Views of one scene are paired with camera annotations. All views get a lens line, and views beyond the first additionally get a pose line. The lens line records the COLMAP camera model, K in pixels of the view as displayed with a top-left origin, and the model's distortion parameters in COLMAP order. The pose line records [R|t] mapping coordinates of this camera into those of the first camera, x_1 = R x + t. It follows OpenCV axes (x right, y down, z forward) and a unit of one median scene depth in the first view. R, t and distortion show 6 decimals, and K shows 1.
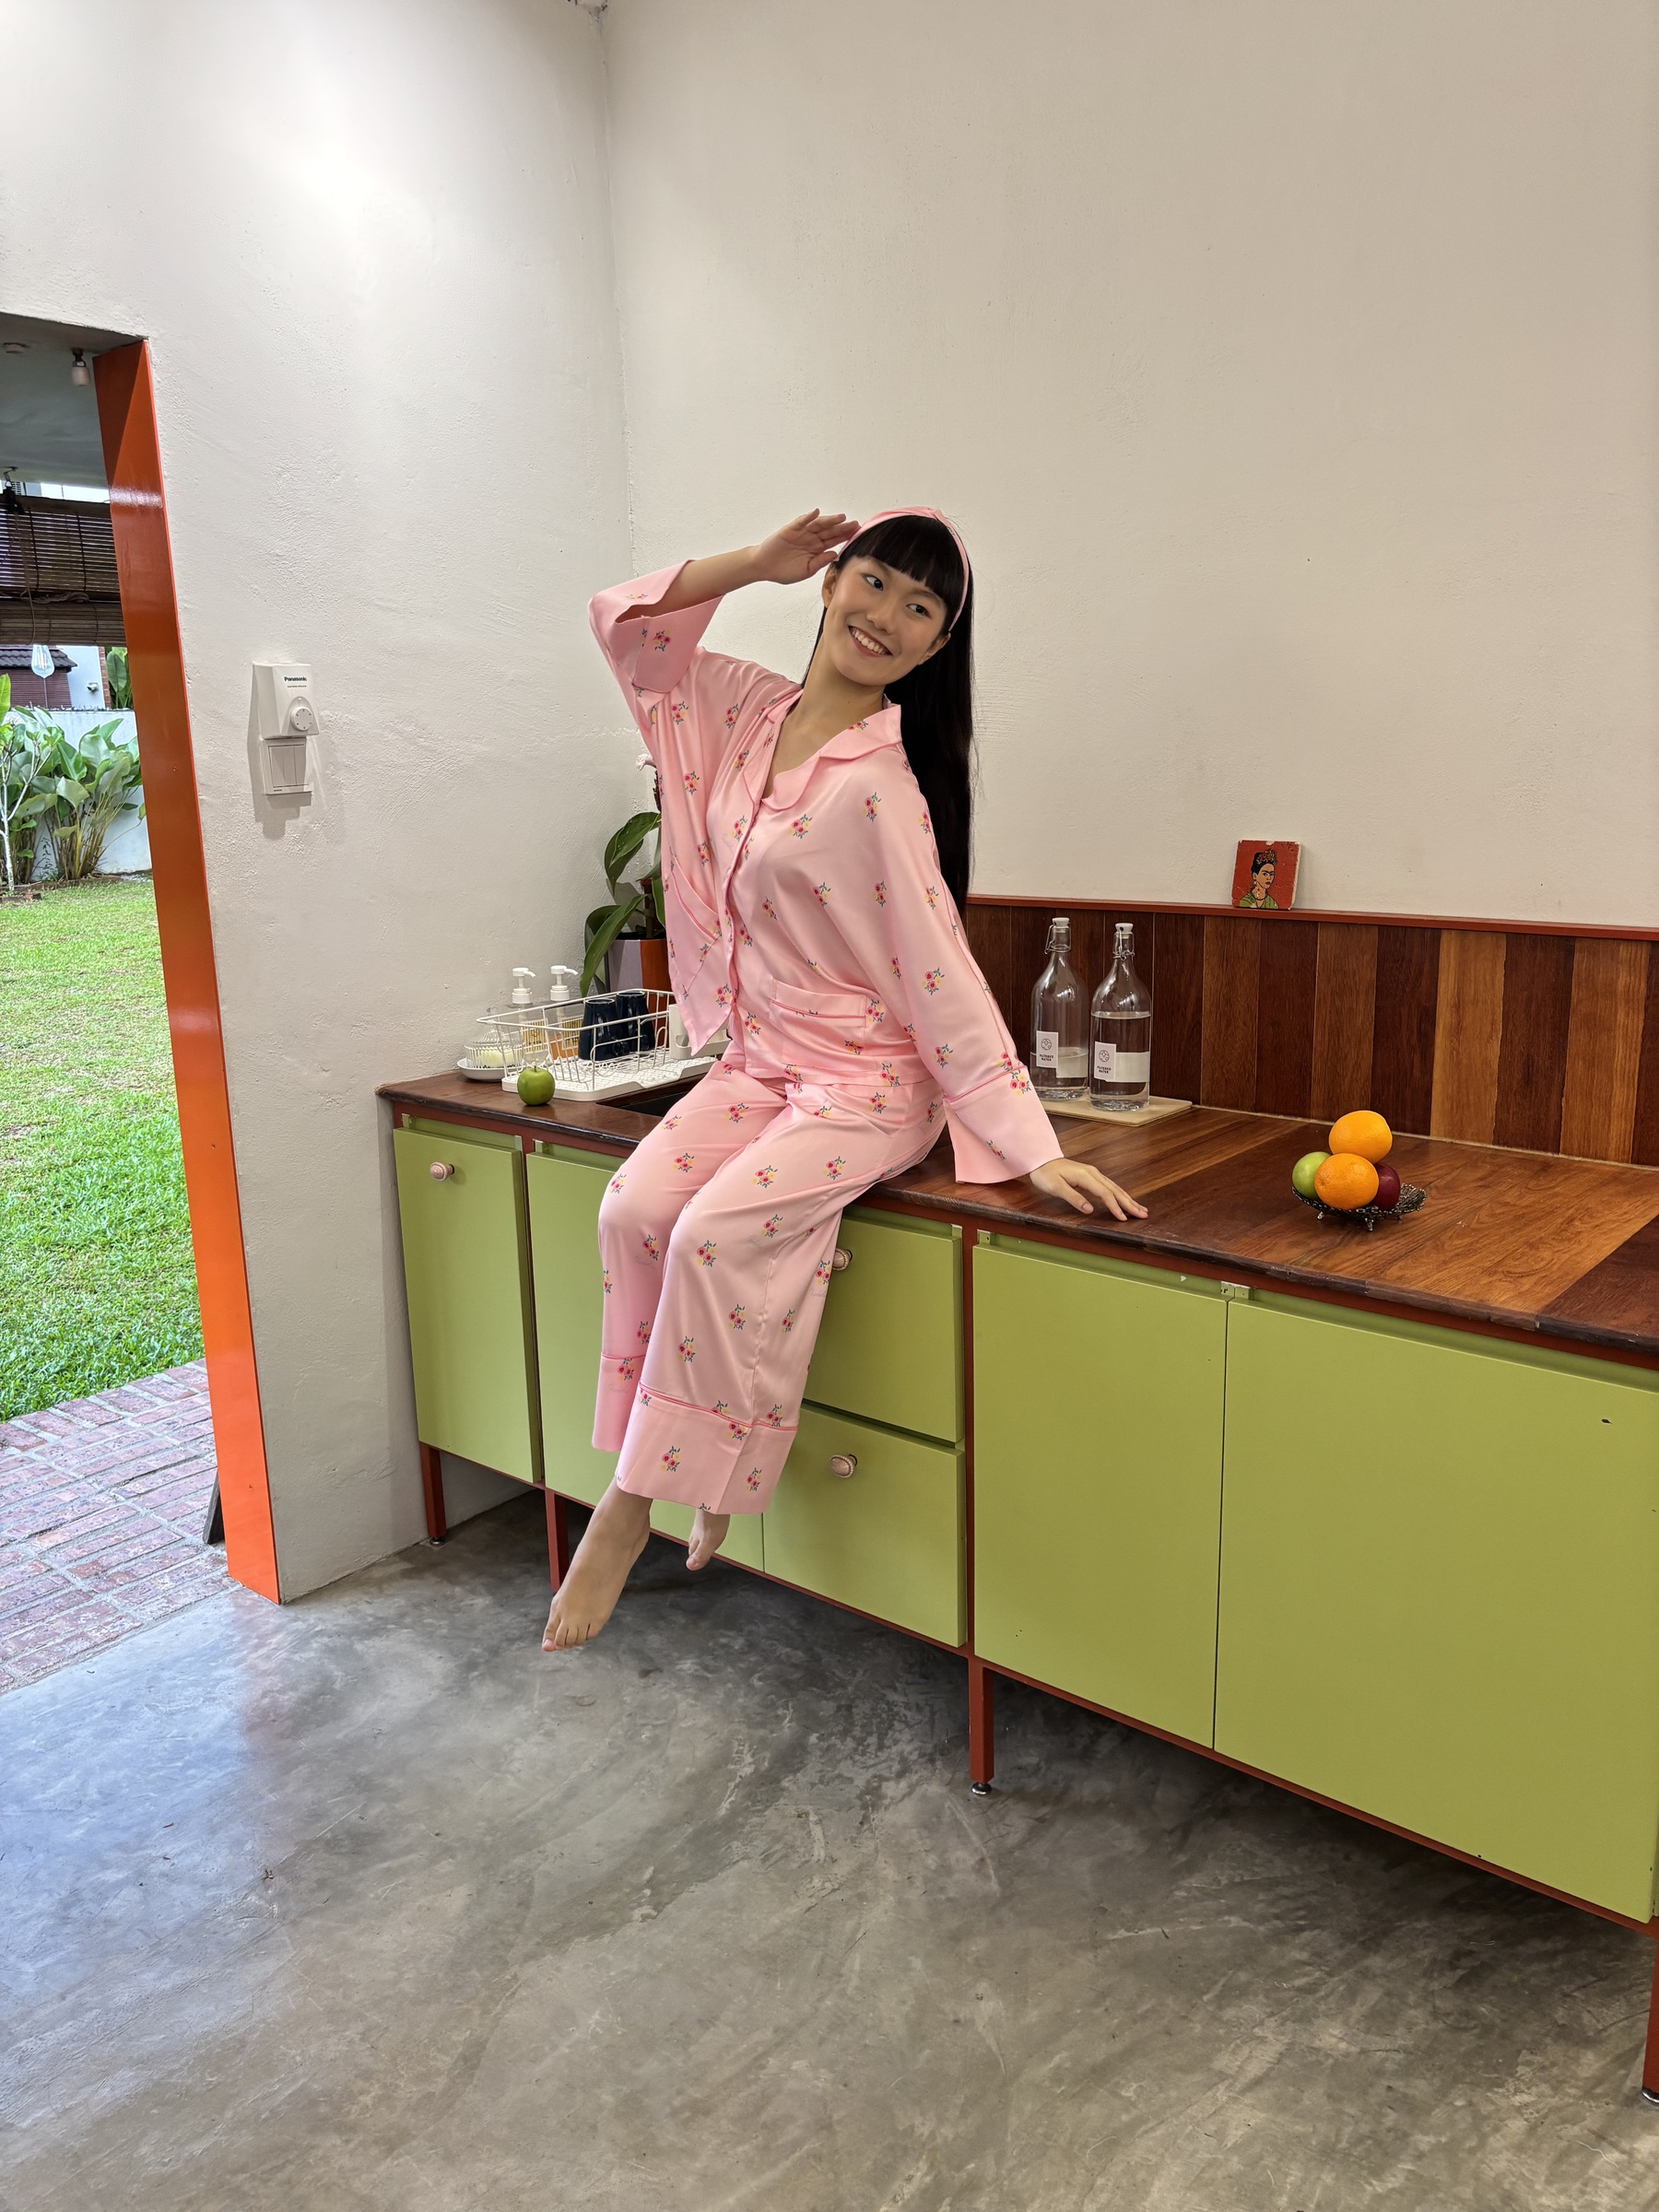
lens RADIAL K [[1687.1, 0, 828.2], [0, 1687.1, 1109.9], [0, 0, 1]] dist [0.034219, -0.046737]
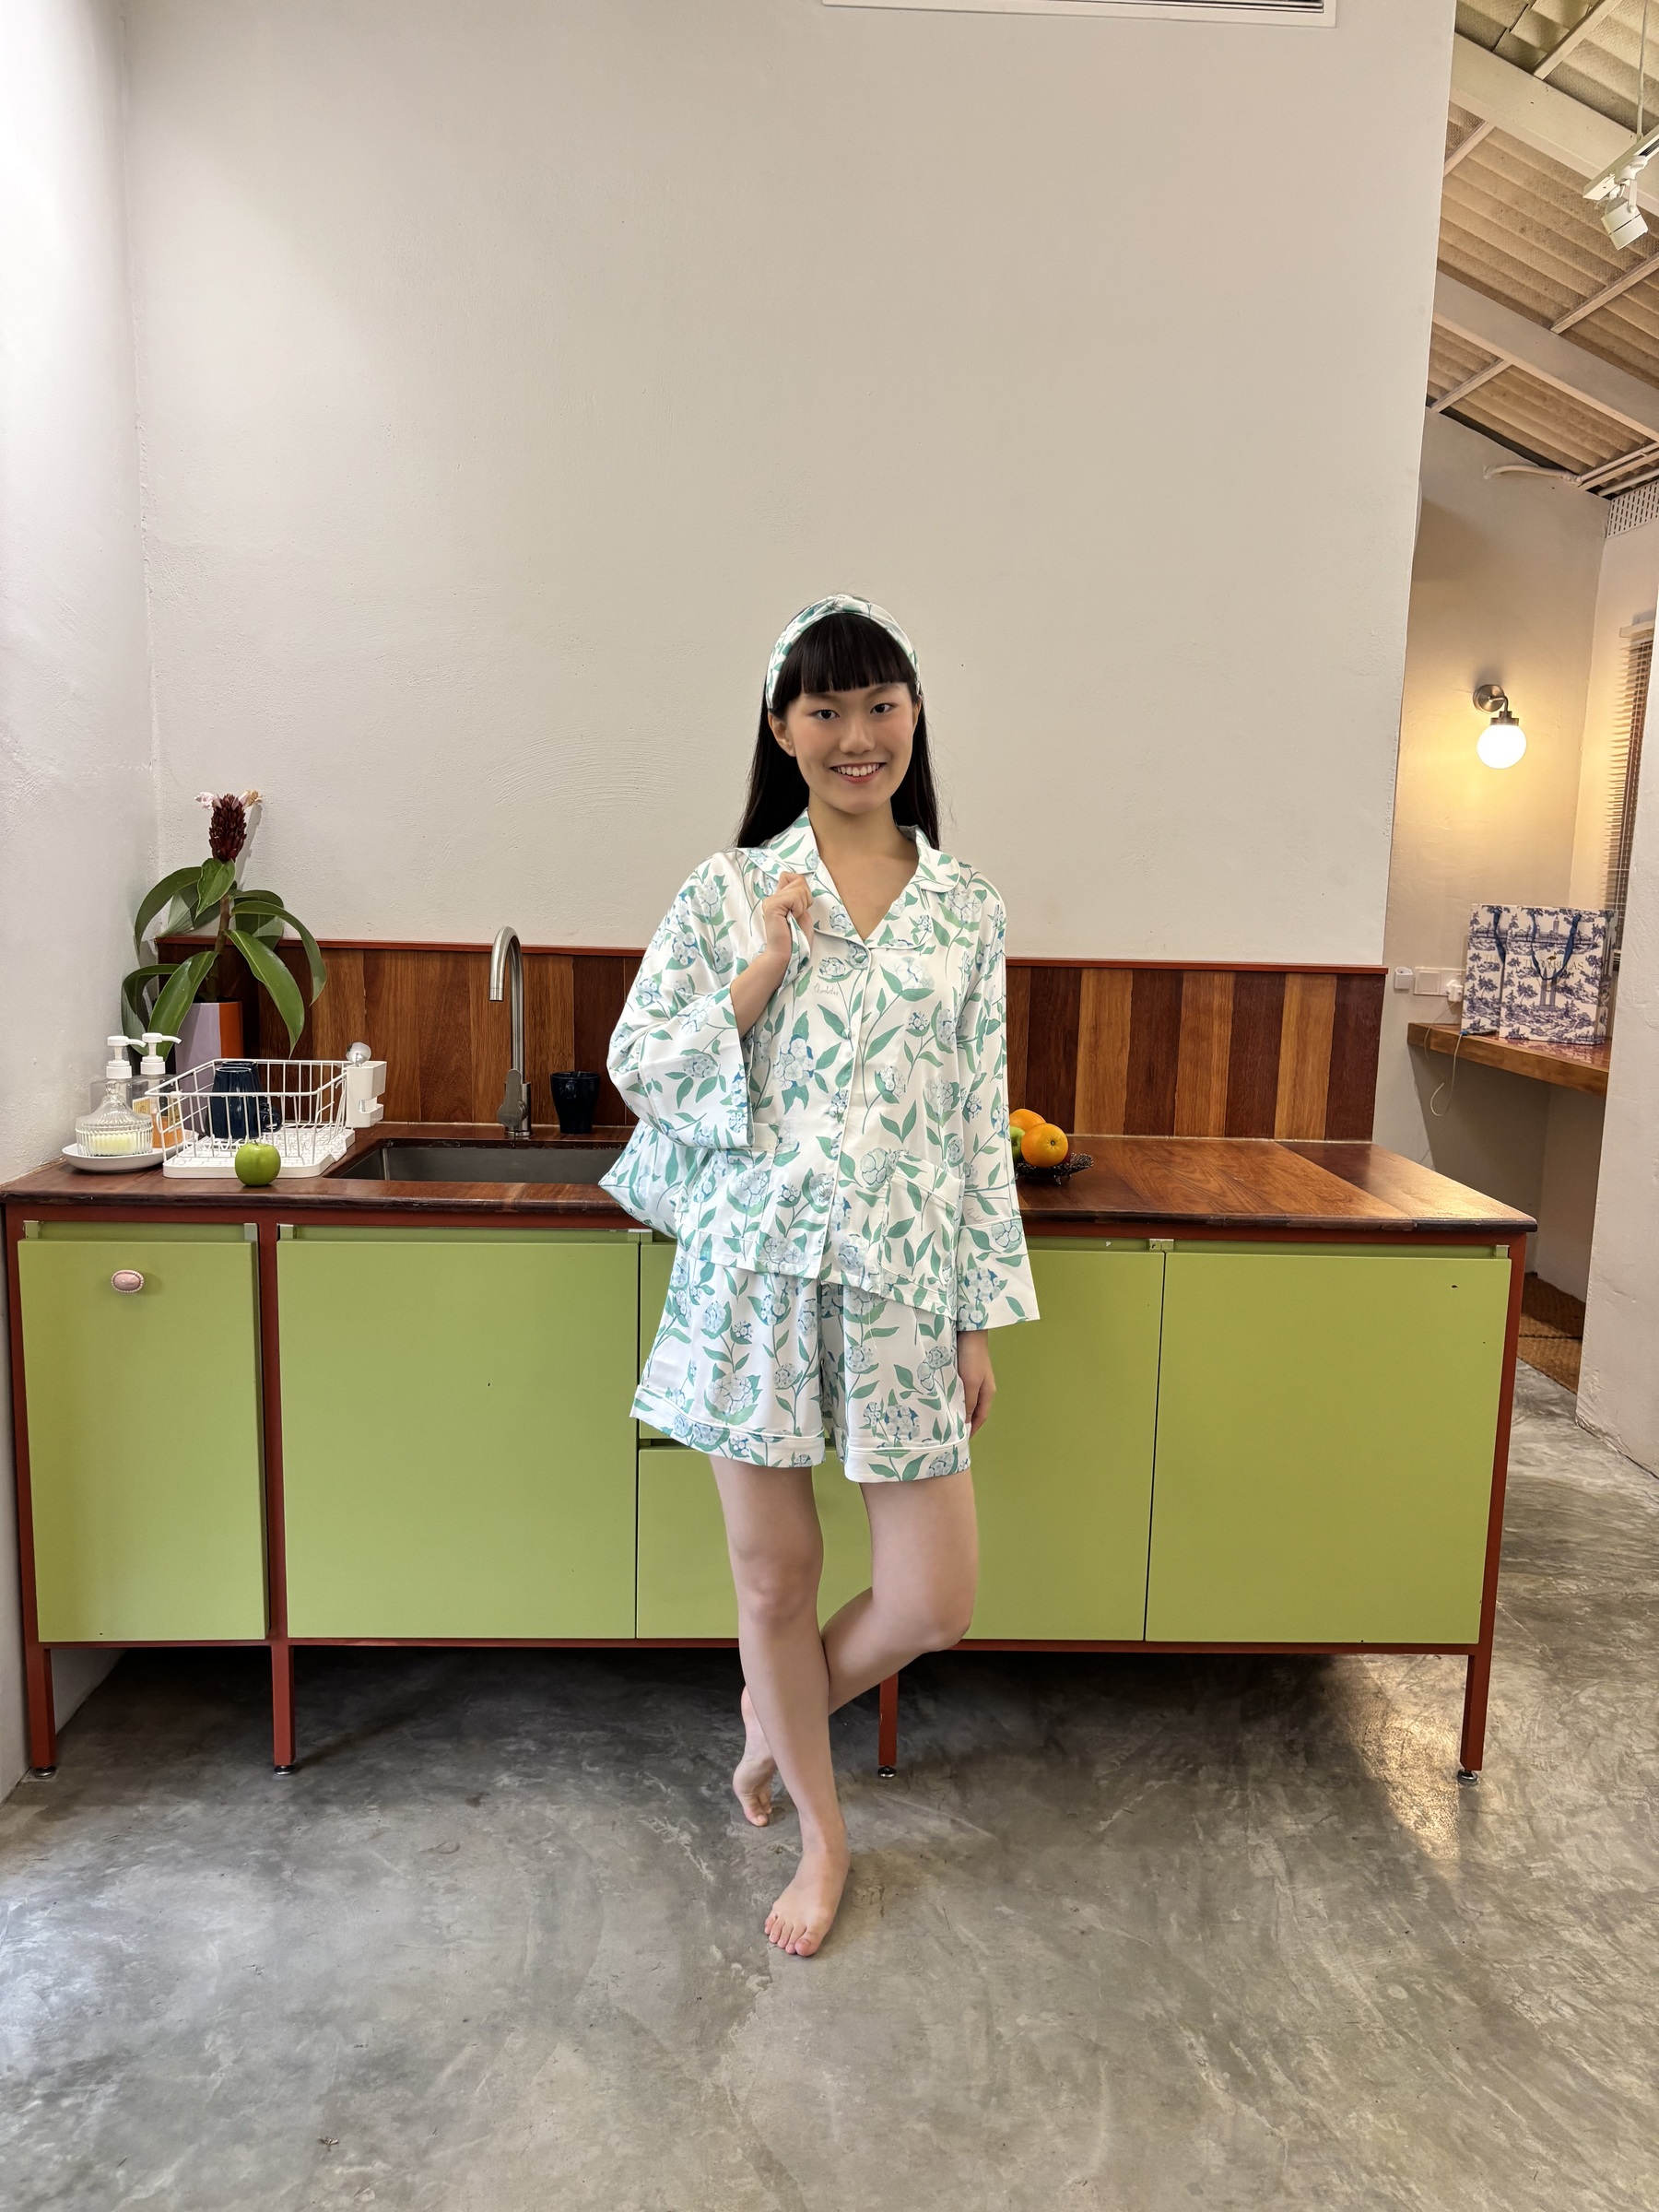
lens RADIAL K [[1687.1, 0, 835.4], [0, 1687.1, 1115.8], [0, 0, 1]] dist [0.034219, -0.046737]
pose [[0.740544, -0.059214, 0.669394, -0.649932], [0.105811, 0.993959, -0.029132, 0.021167], [-0.663625, 0.092403, 0.742336, 0.207133]]
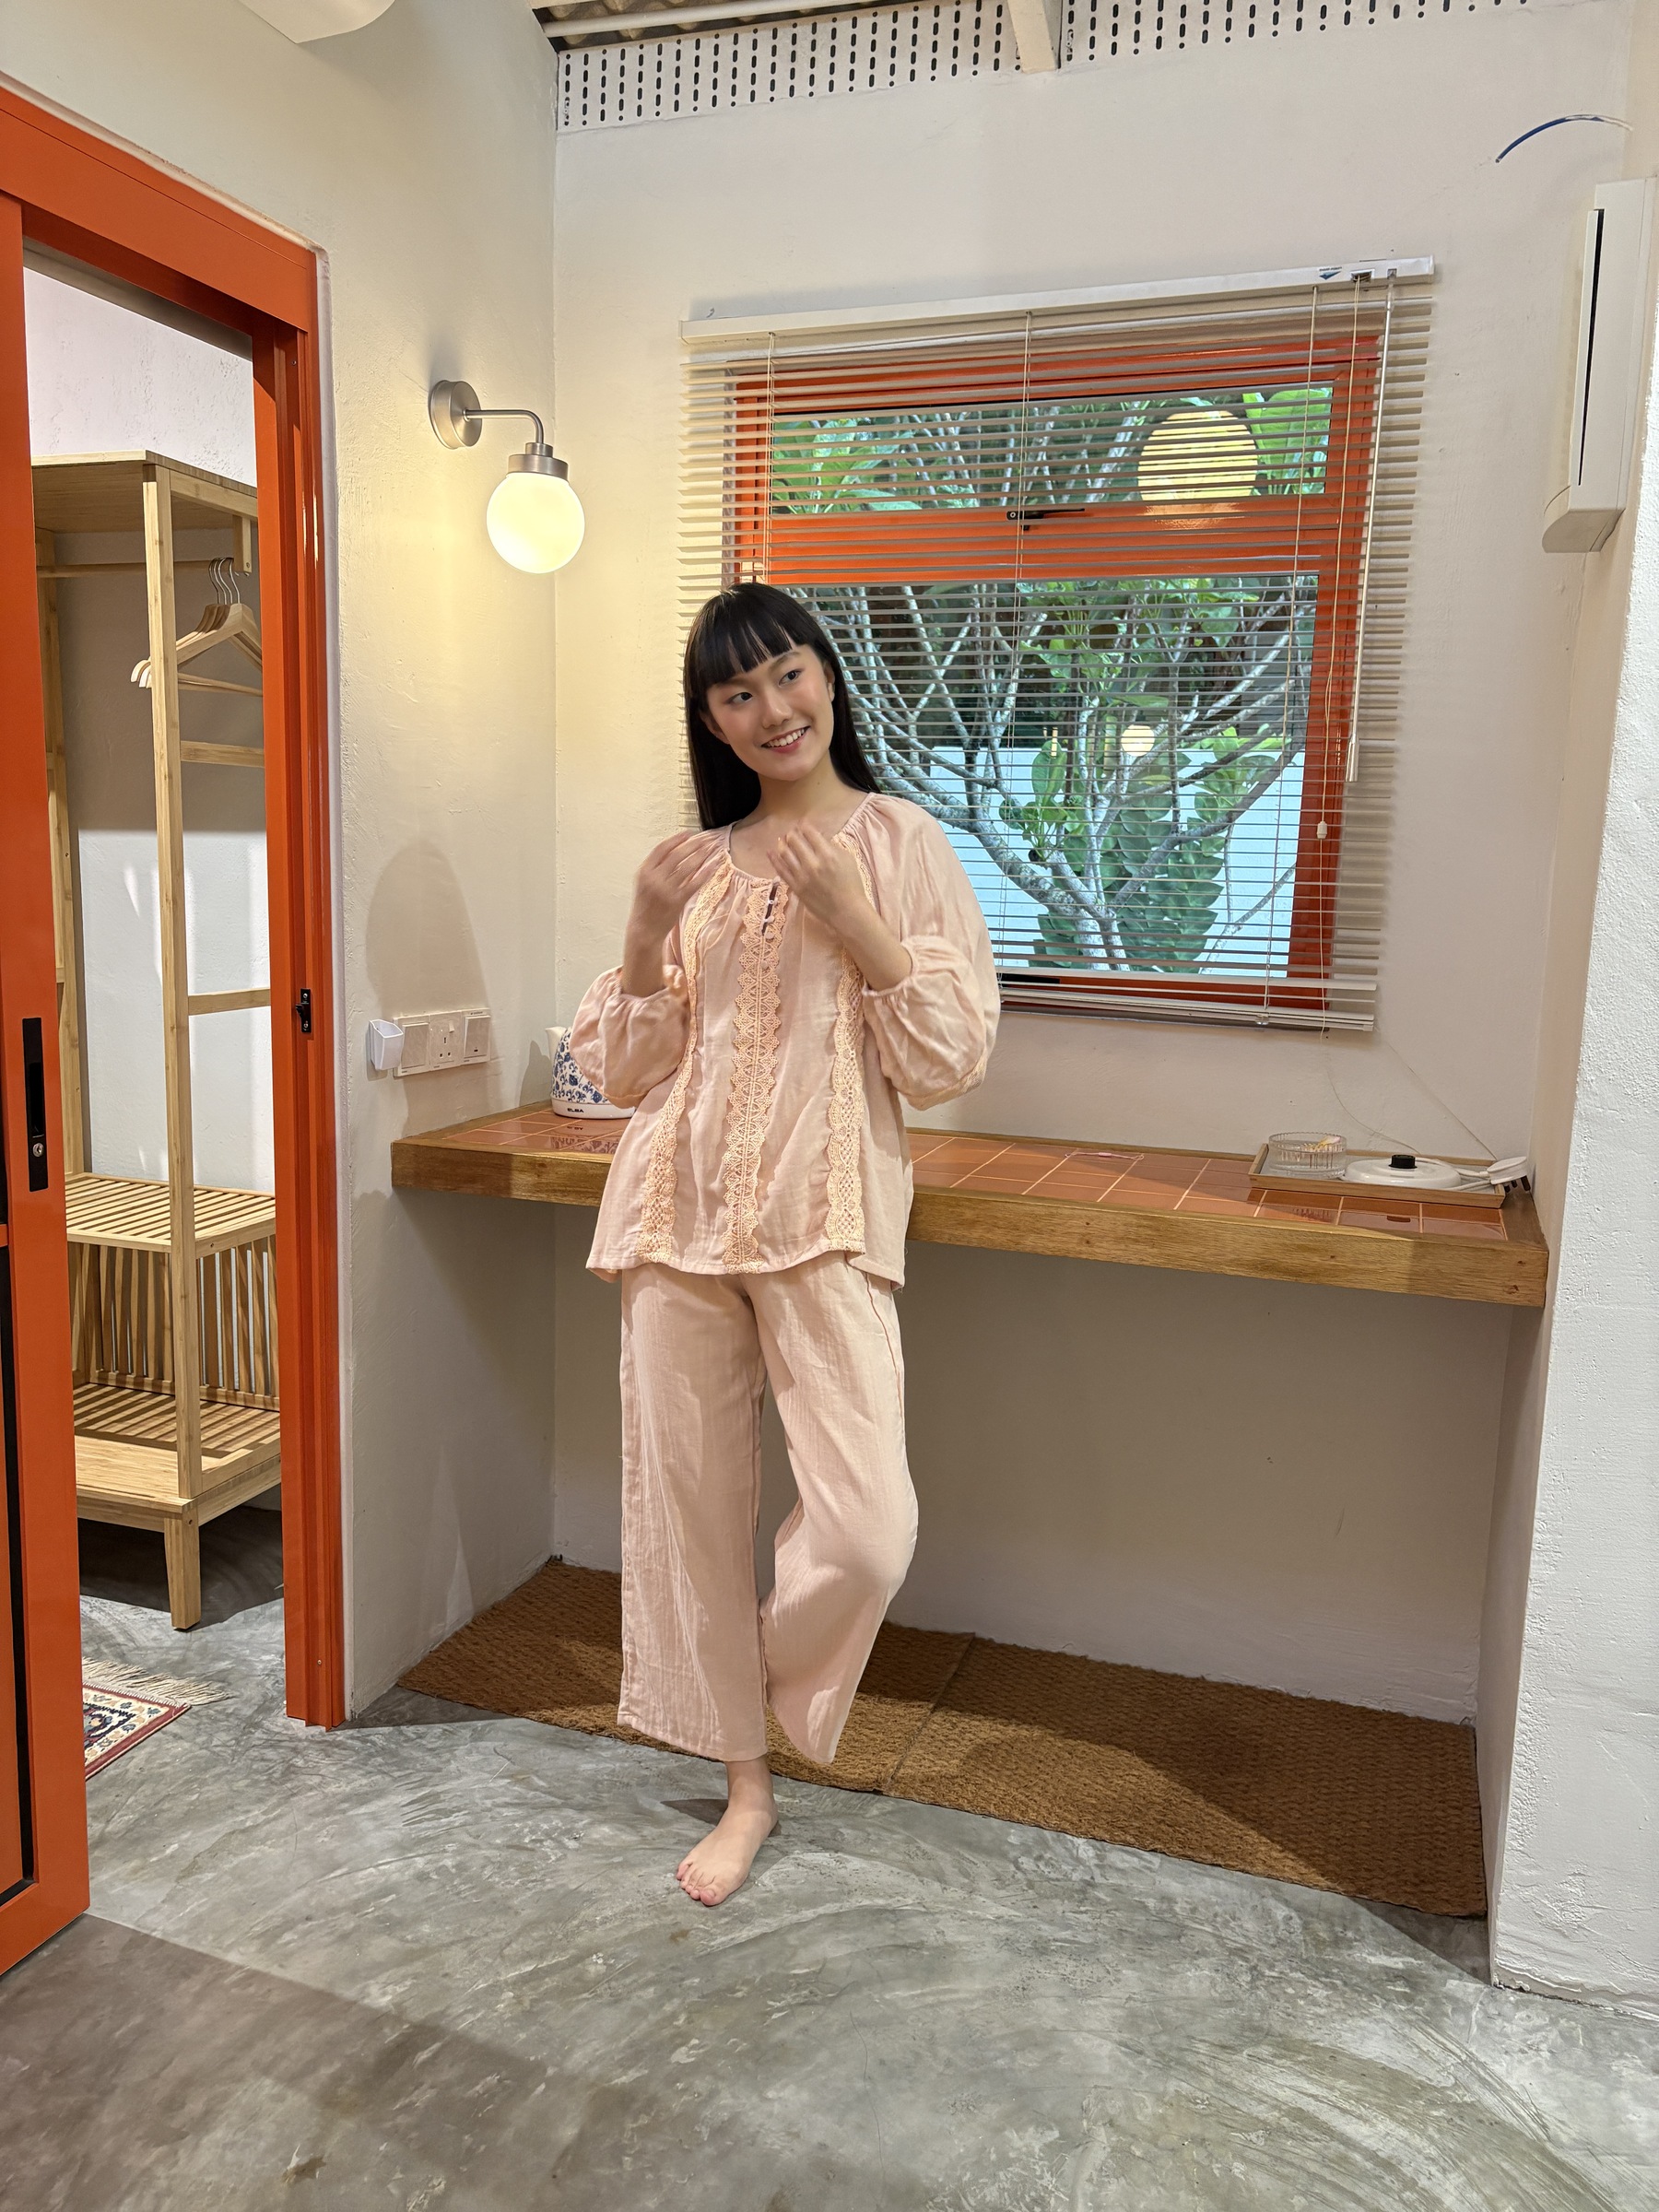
lens RADIAL K [[1685.9, 0, 814.3], [0, 1685.9, 1104.5], [0, 0, 1]] dist [0.039779, -0.044424]
pose [[-0.343449, -0.128077, 0.930397, 0.535948], [0.189725, 0.960772, 0.202293, -0.290353], [-0.919808, 0.245997, -0.305676, 1.554950]]
